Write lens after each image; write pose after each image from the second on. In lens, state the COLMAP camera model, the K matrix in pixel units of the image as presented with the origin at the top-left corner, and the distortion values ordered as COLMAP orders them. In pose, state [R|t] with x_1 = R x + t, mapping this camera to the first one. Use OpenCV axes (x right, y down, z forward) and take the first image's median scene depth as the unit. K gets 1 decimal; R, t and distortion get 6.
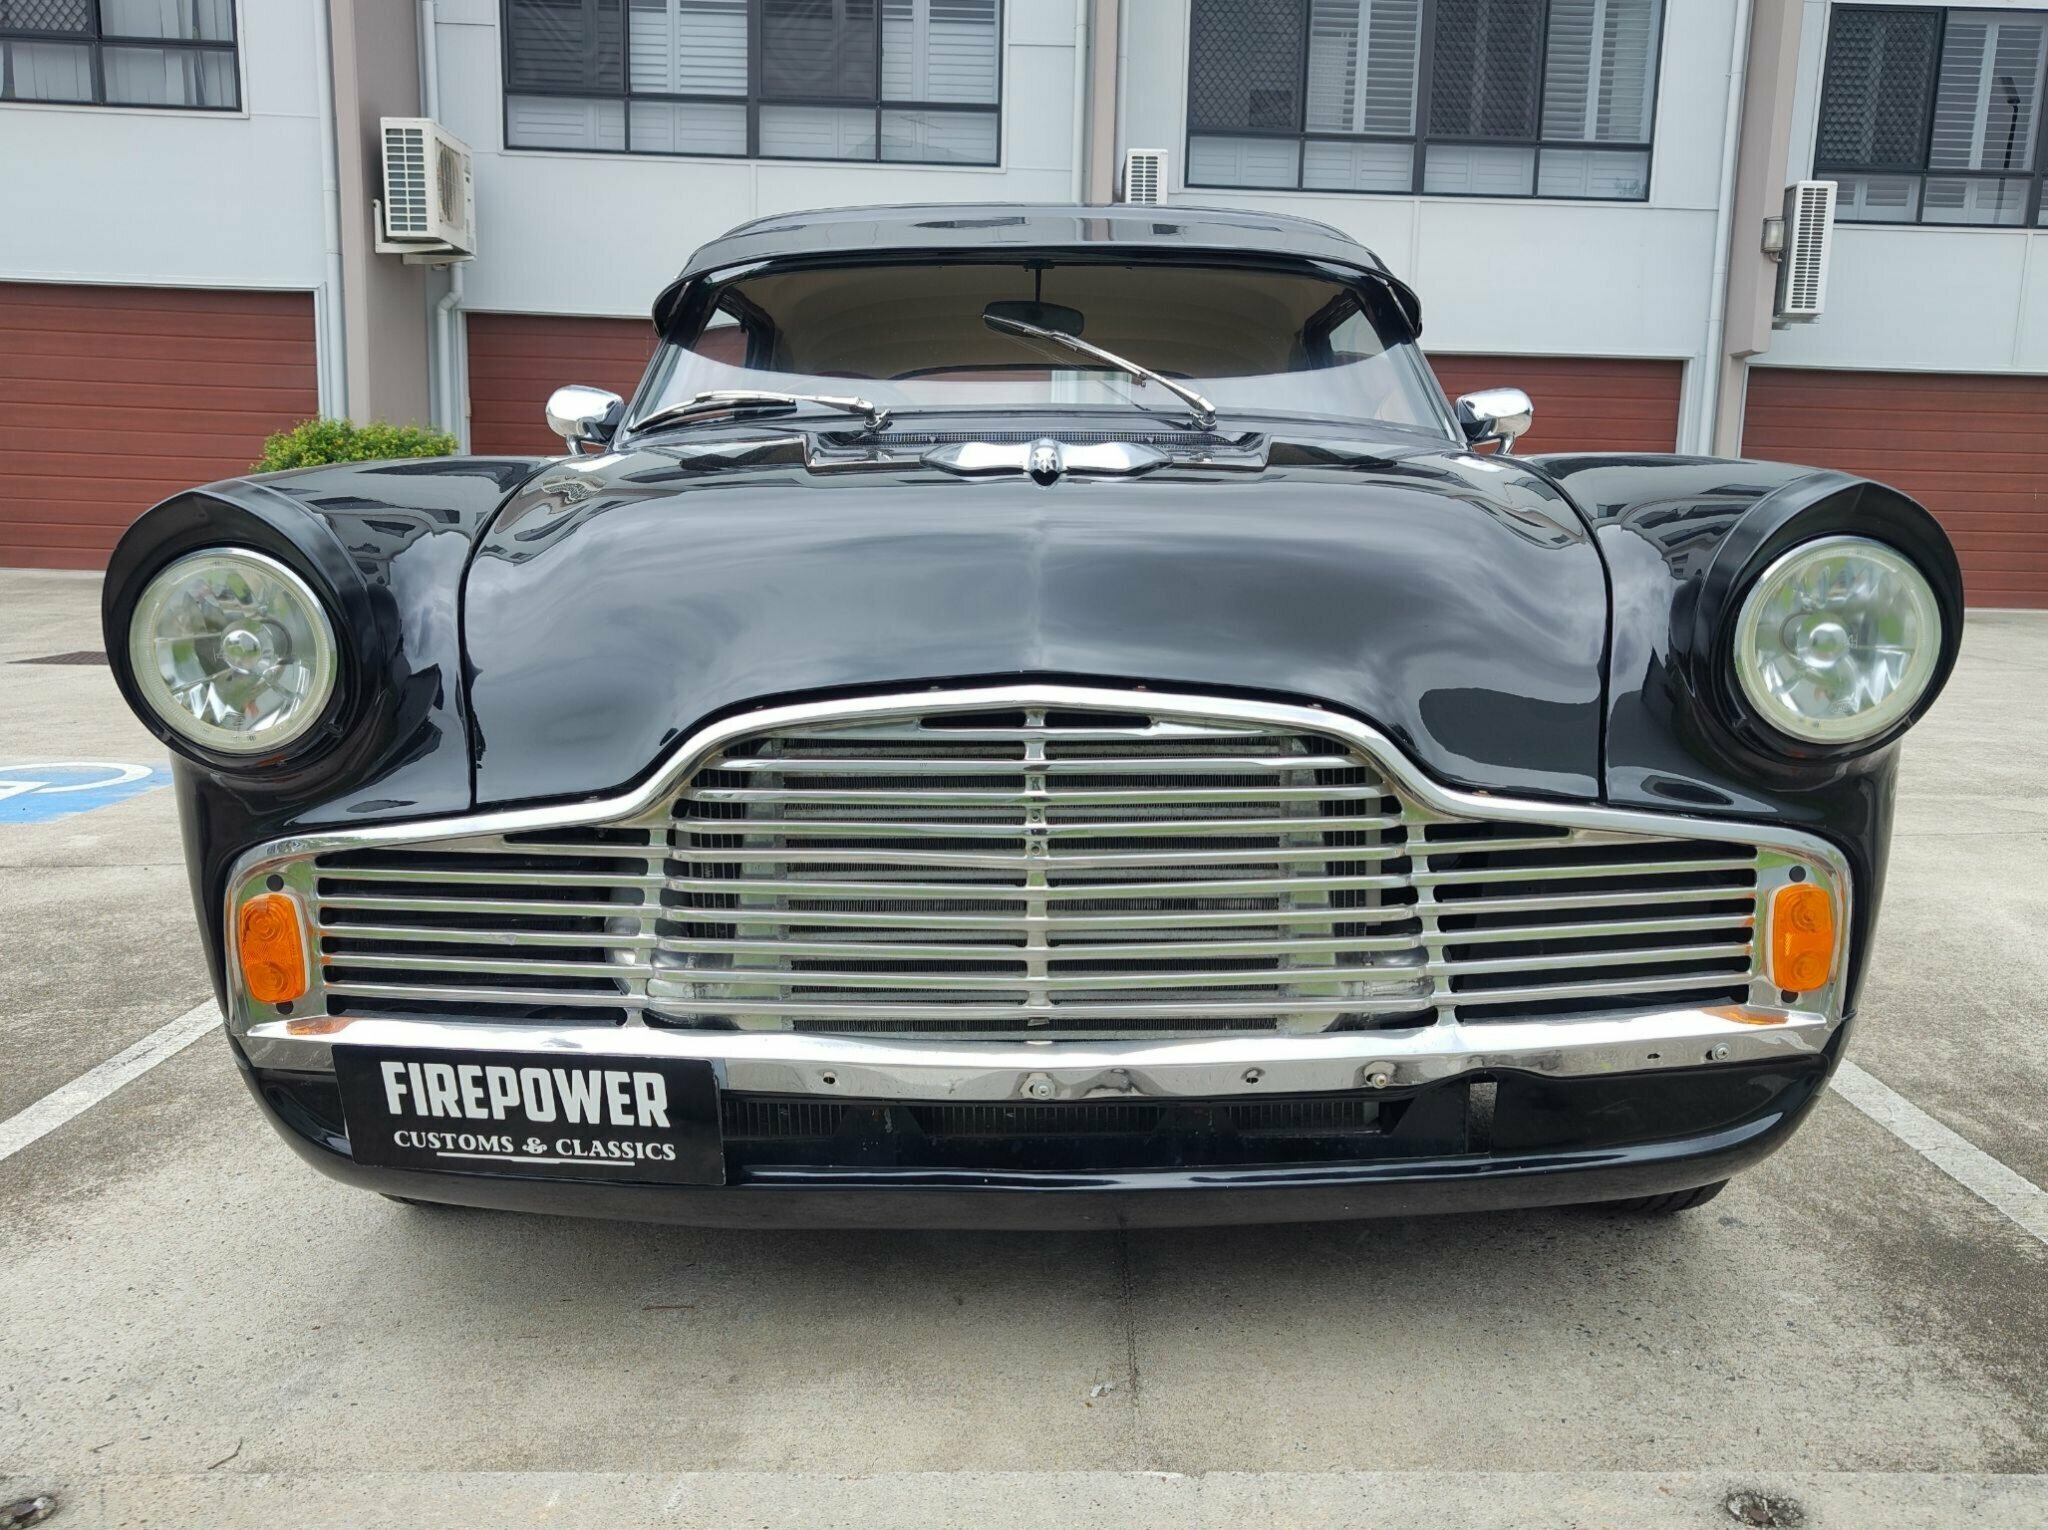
lens RADIAL K [[1696.2, 0, 1066.4], [0, 1696.2, 812.3], [0, 0, 1]] dist [0.015141, 0.000675]
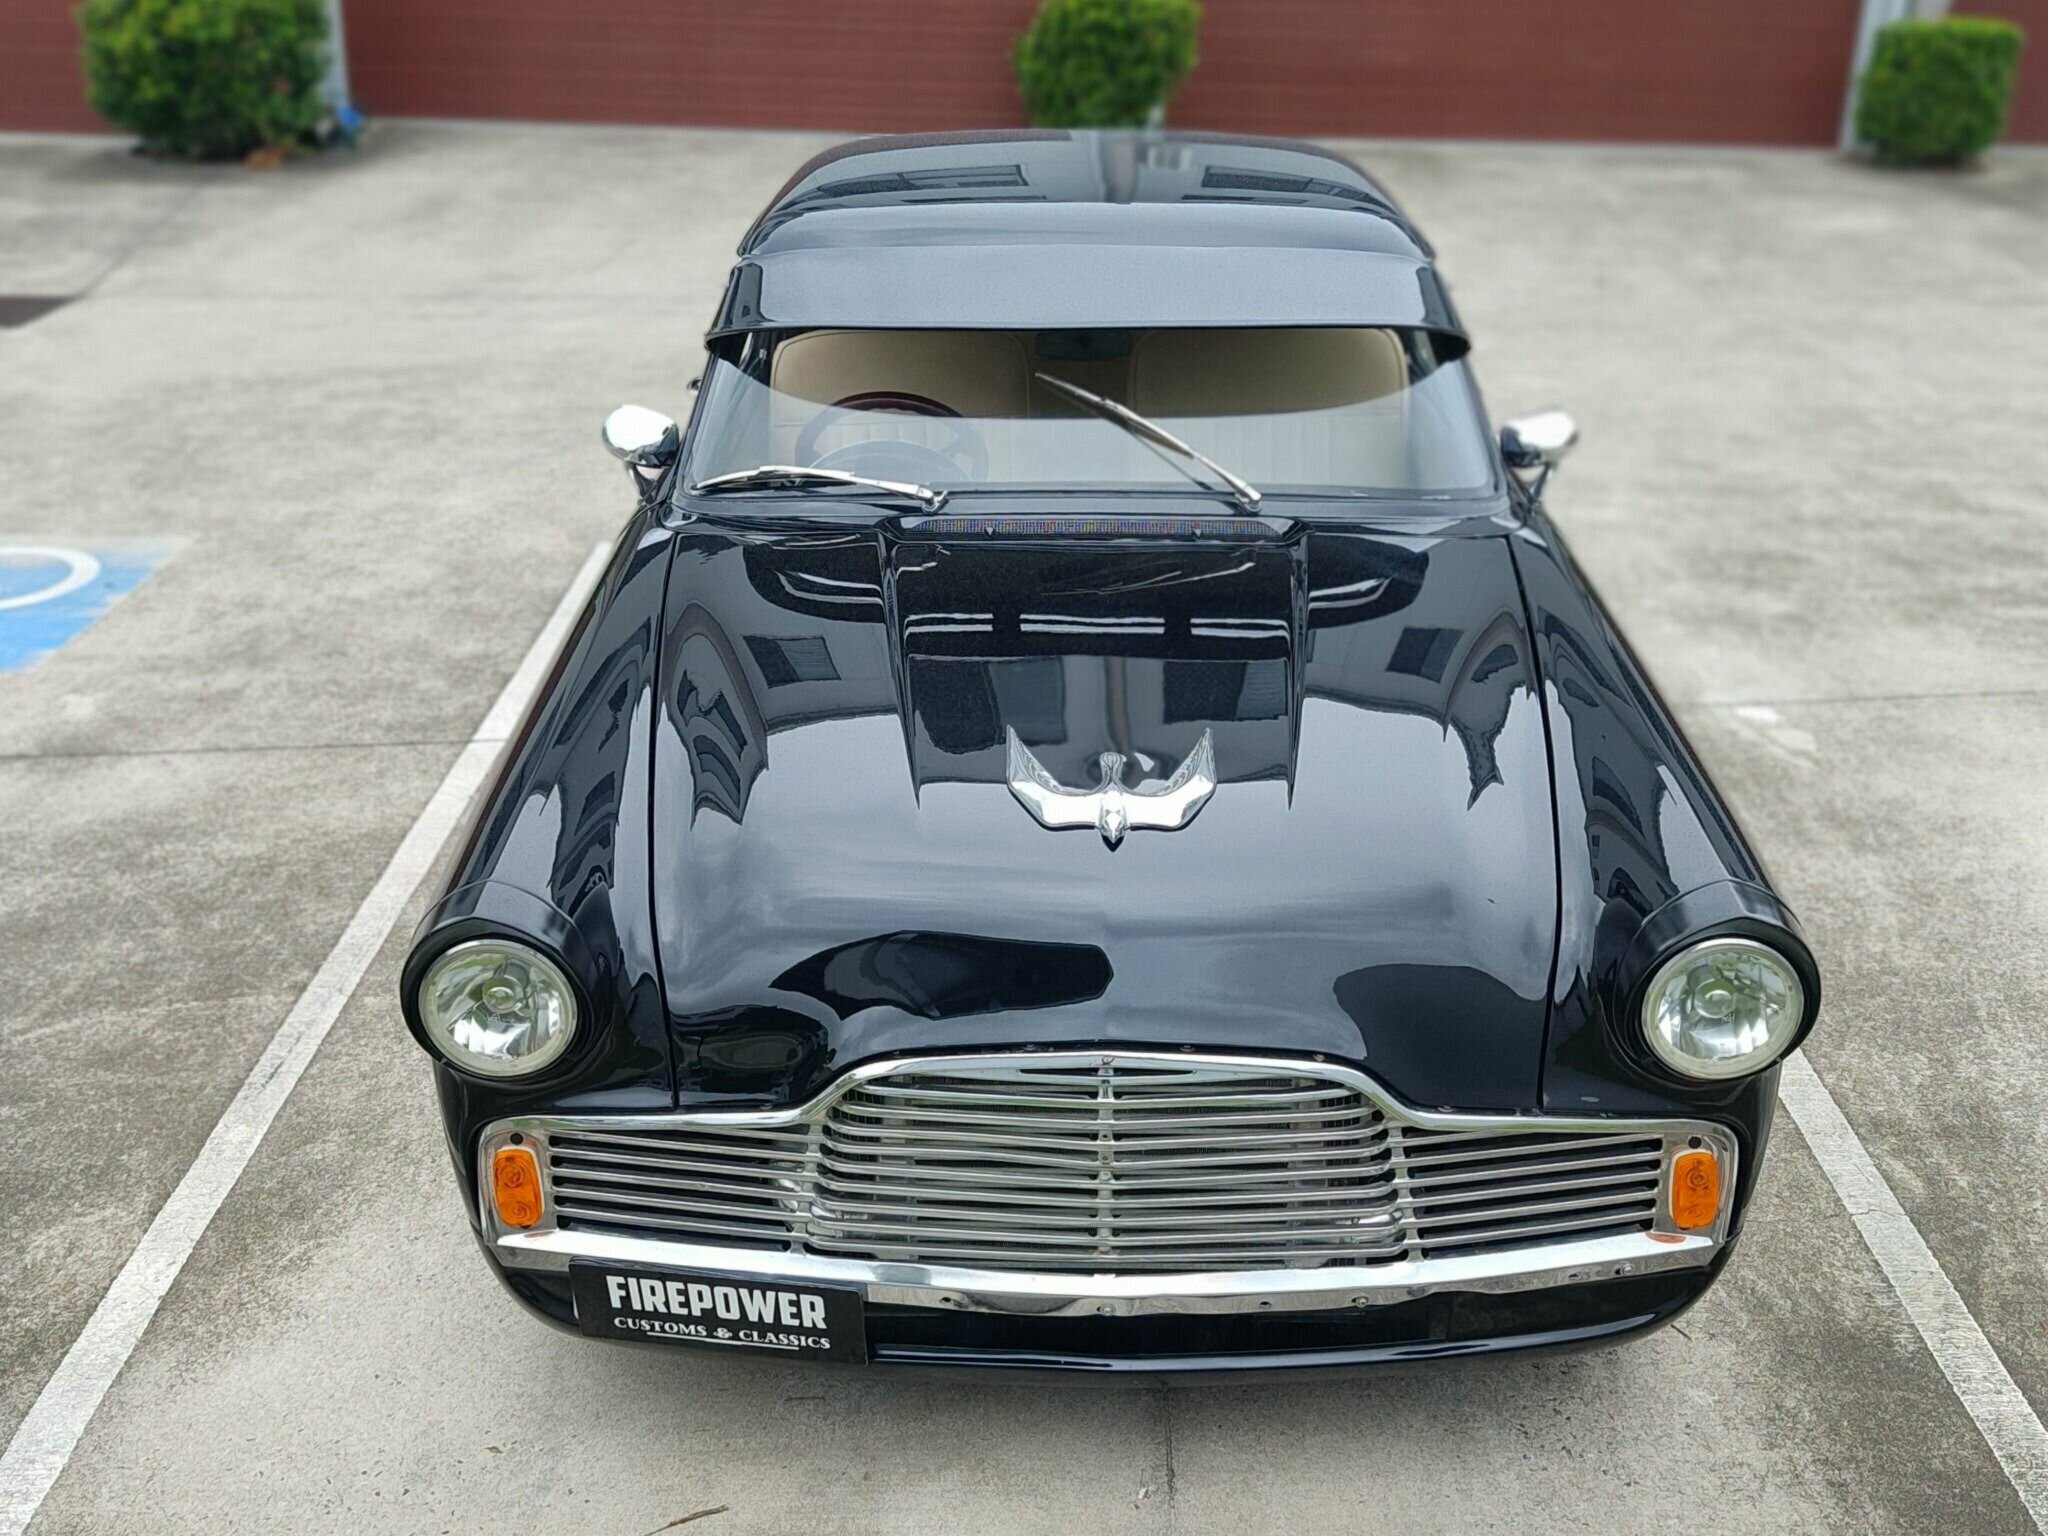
lens RADIAL K [[2149.4, 0, 1045.0], [0, 2149.4, 772.7], [0, 0, 1]] dist [0.128499, -0.311189]
pose [[0.999890, 0.007009, -0.013083, -0.038369], [-0.003971, 0.975665, 0.219229, -0.552250], [0.014301, -0.219153, 0.975586, -0.506701]]
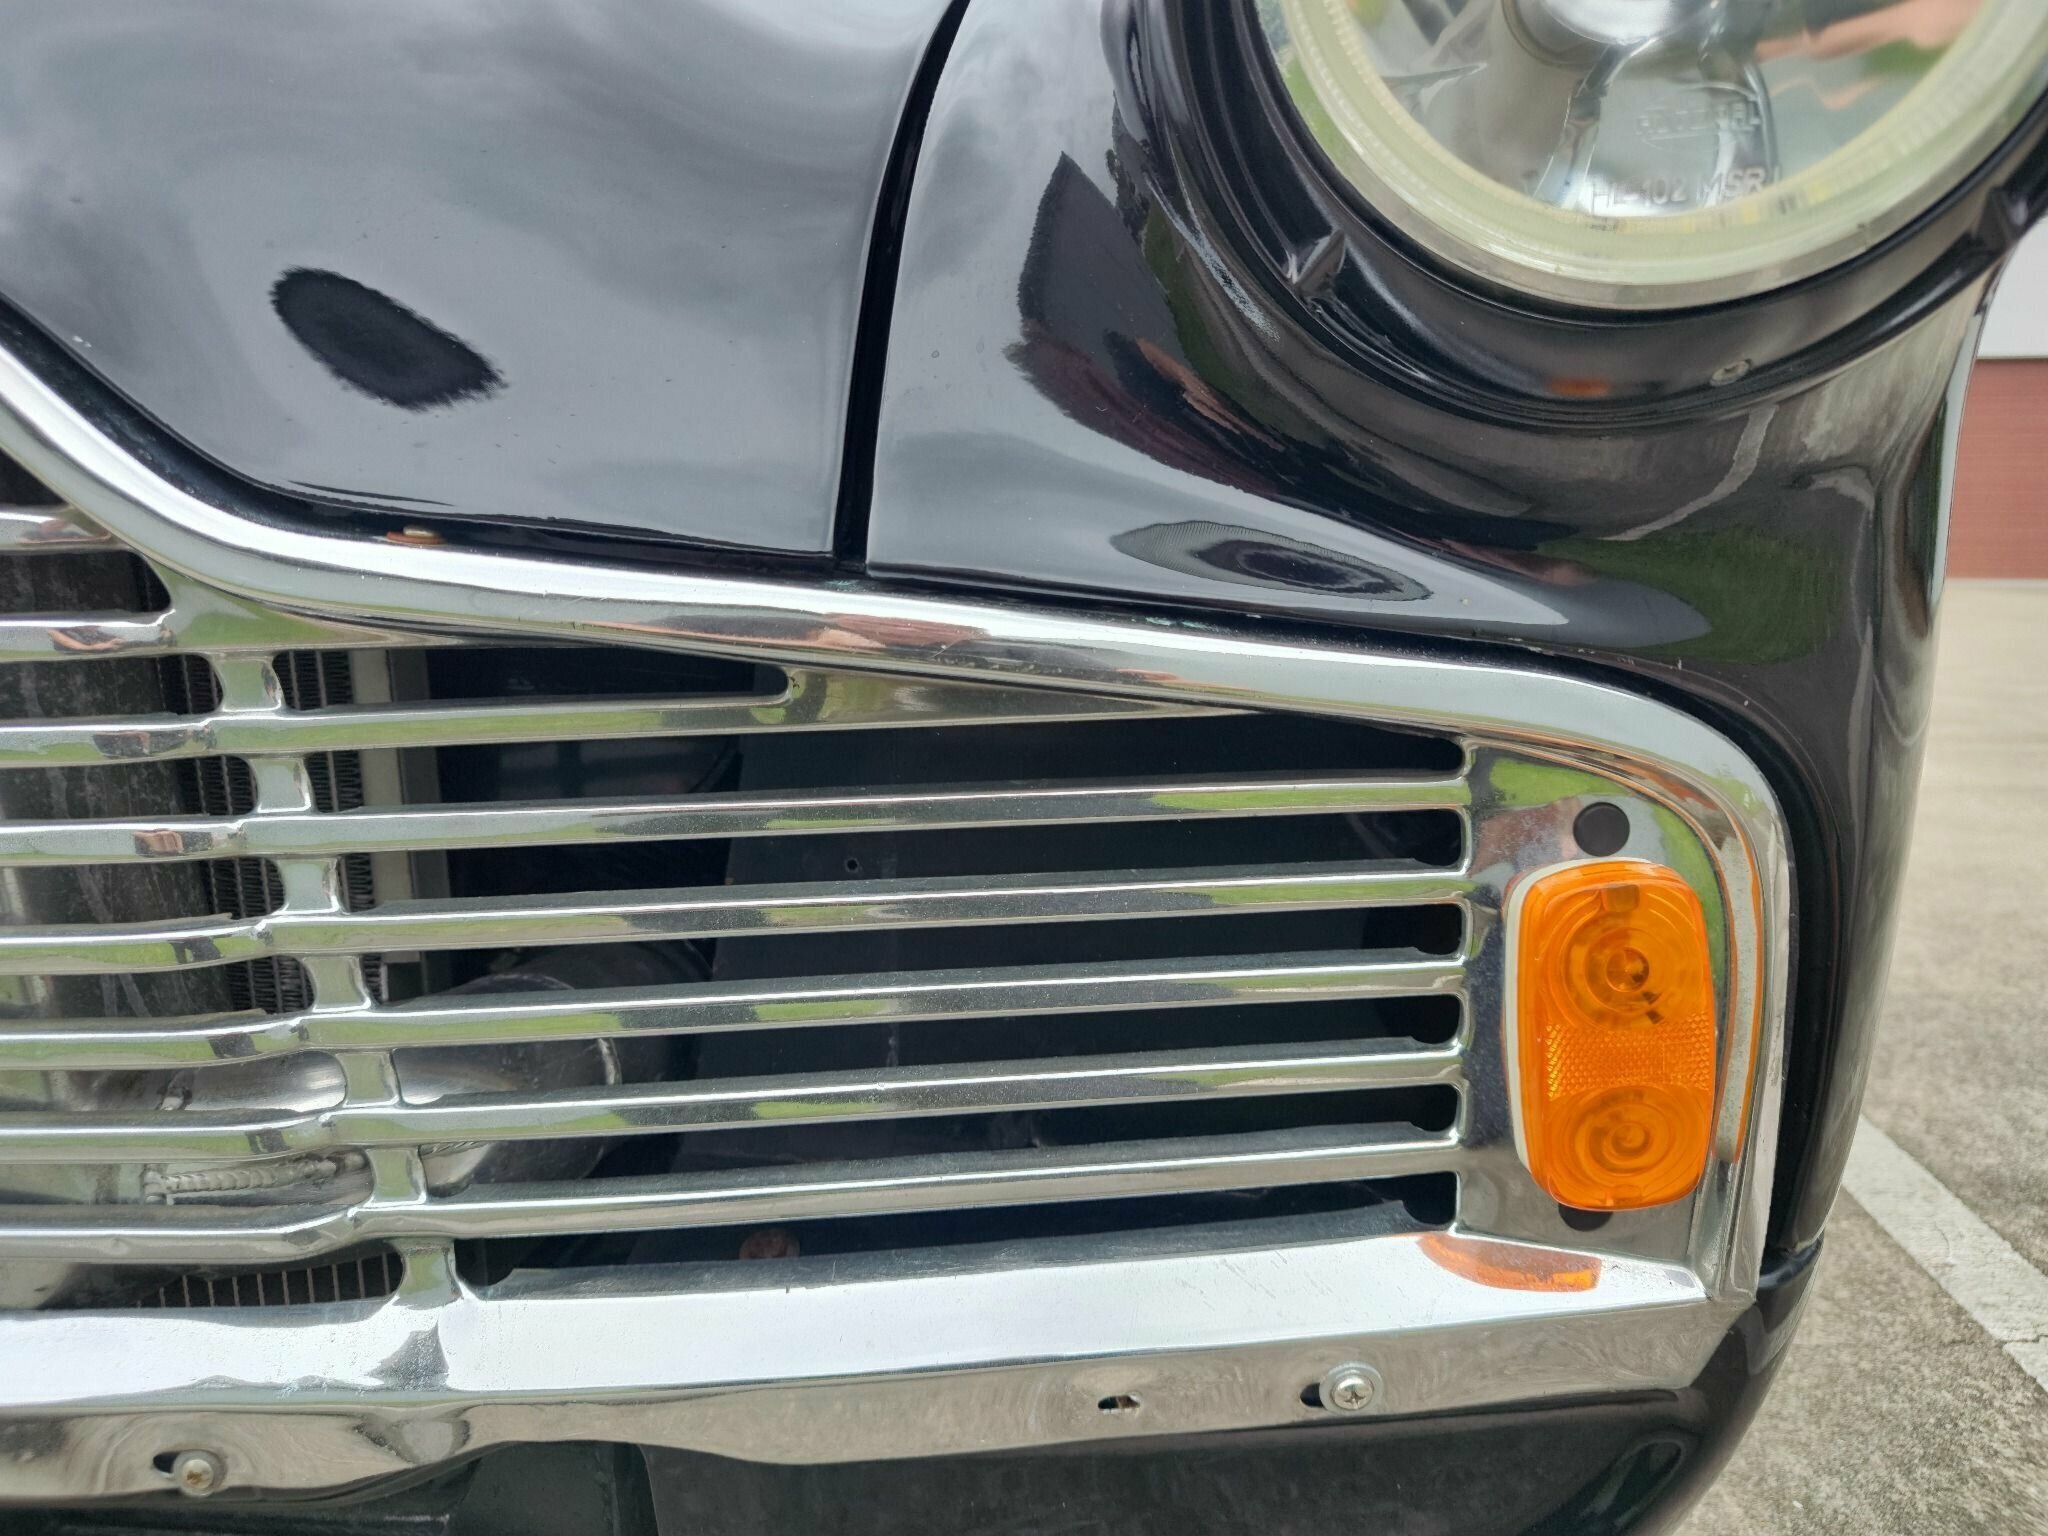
lens RADIAL K [[1373.1, 0, 1031.0], [0, 1373.1, 755.3], [0, 0, 1]] dist [0.005636, 0.008356]
pose [[0.990399, 0.003796, -0.138186, 0.336025], [-0.005890, 0.999874, -0.014743, 0.024598], [0.138113, 0.015415, 0.990297, 0.684898]]
